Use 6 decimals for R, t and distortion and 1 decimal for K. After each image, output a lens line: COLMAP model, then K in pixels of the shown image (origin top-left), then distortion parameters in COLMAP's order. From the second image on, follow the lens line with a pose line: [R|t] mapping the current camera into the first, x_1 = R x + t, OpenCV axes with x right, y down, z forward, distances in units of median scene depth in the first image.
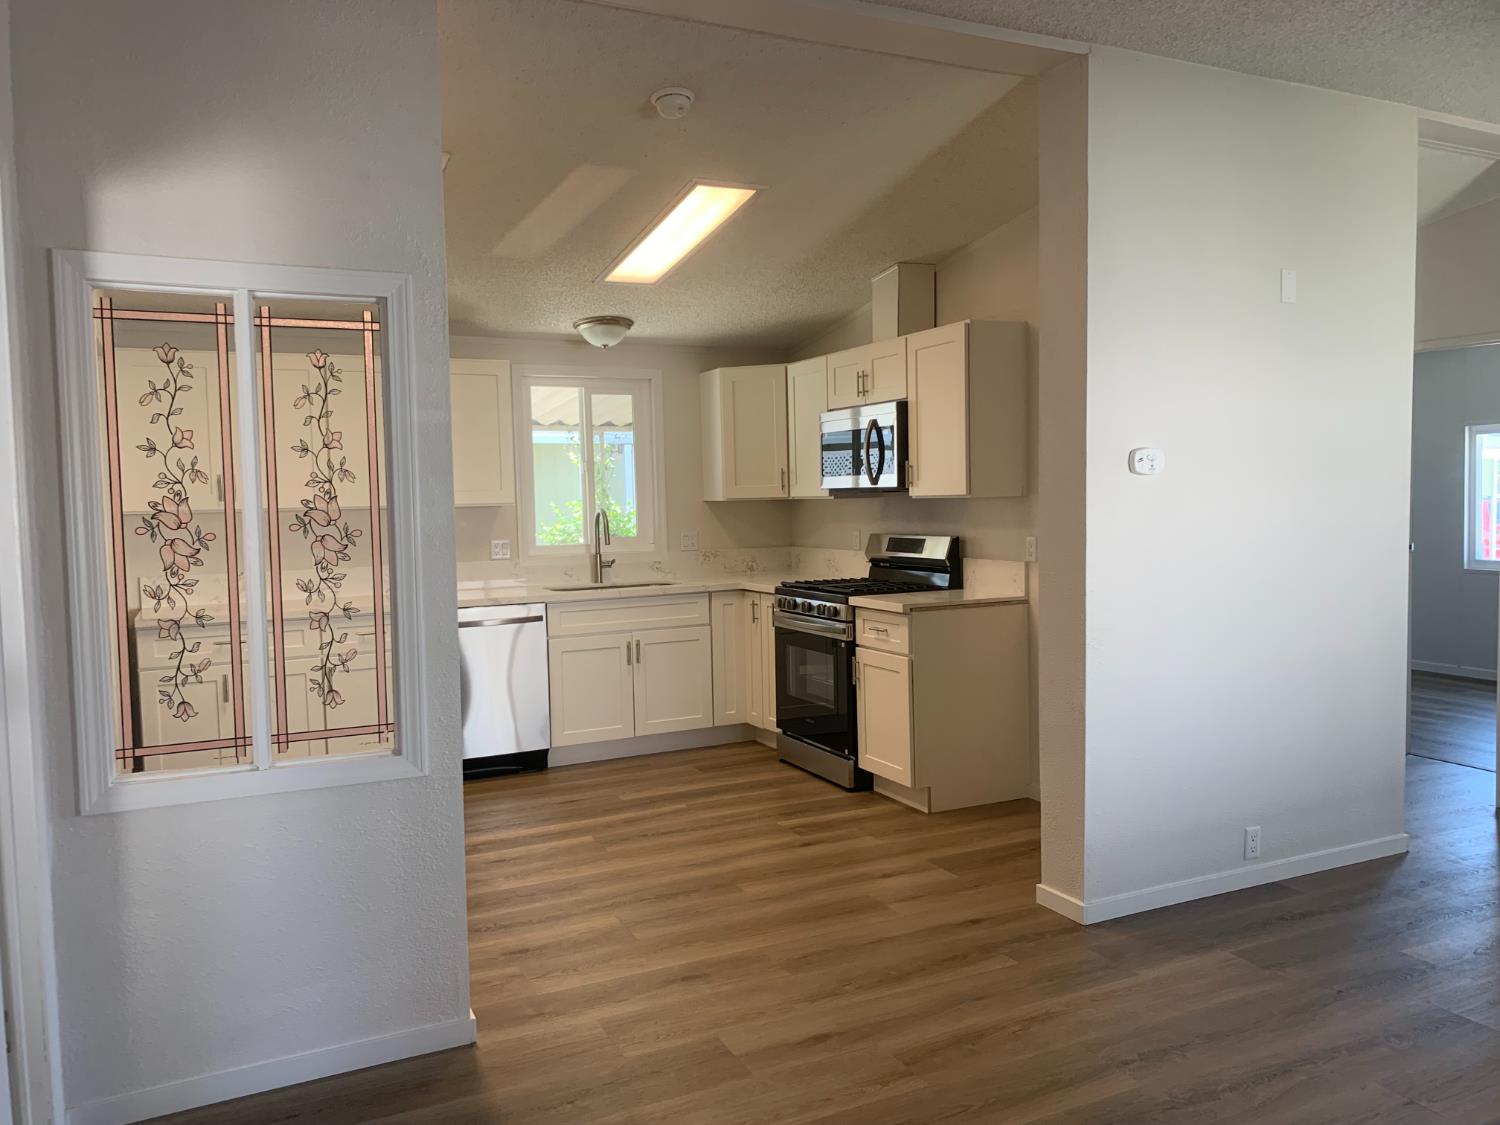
lens RADIAL K [[1159.2, 0, 778.2], [0, 1159.2, 554.6], [0, 0, 1]] dist [0.033901, -0.001472]
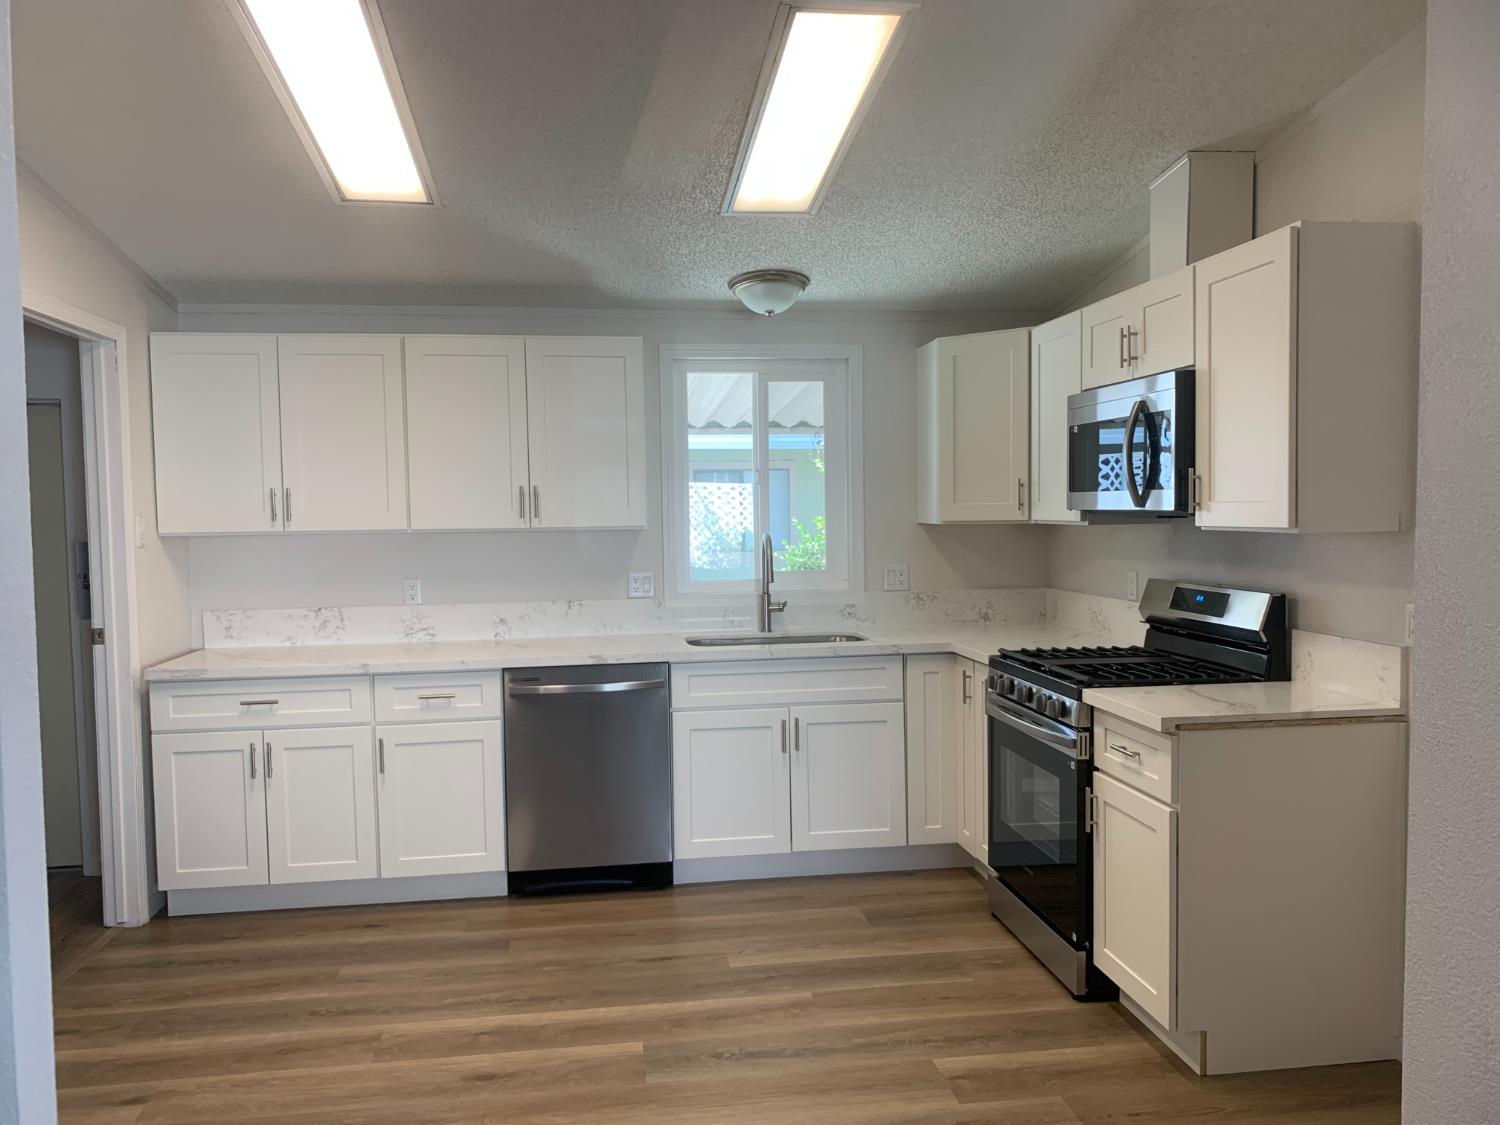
lens RADIAL K [[1143.6, 0, 745.5], [0, 1143.6, 555.4], [0, 0, 1]] dist [0.056762, -0.190987]
pose [[0.943487, 0.021600, -0.330706, 0.086399], [-0.022491, 0.999746, 0.001133, -0.029341], [0.330647, 0.006369, 0.943733, 0.341857]]
